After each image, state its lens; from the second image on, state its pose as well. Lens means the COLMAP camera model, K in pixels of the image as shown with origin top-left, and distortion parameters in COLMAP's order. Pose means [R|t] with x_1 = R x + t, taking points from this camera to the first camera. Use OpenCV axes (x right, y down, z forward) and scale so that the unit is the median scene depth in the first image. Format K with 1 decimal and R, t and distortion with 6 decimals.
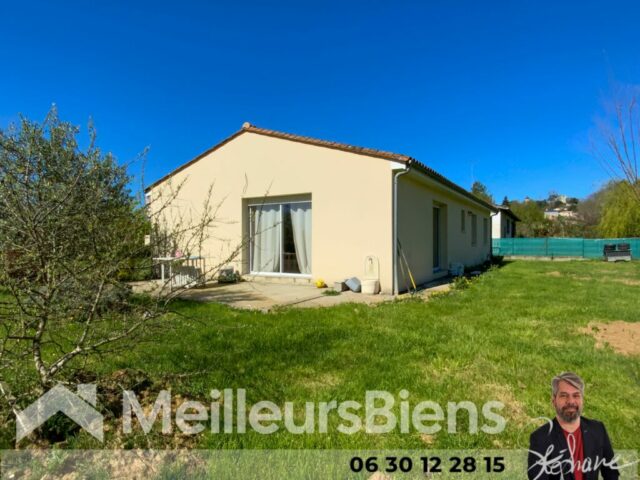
lens RADIAL K [[389.3, 0, 316.1], [0, 389.3, 237.9], [0, 0, 1]] dist [0.034567, -0.034971]
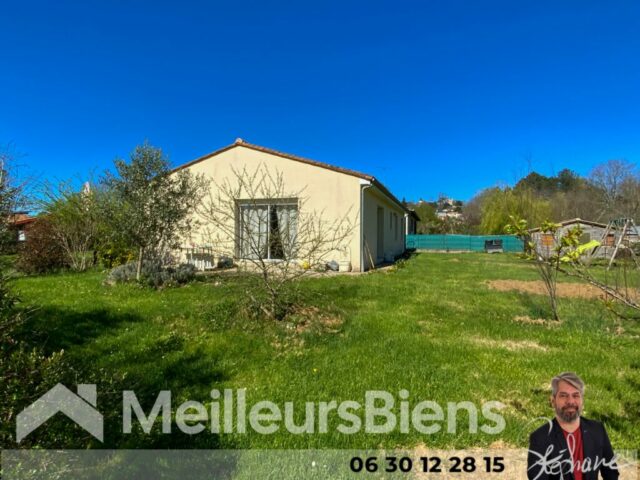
lens RADIAL K [[388.6, 0, 320.0], [0, 388.6, 240.0], [0, 0, 1]] dist [0.090366, -0.123565]
pose [[0.970620, 0.004755, 0.240569, -0.270128], [-0.008180, 0.999879, 0.013243, 0.010234], [-0.240477, -0.014821, 0.970542, -0.324988]]
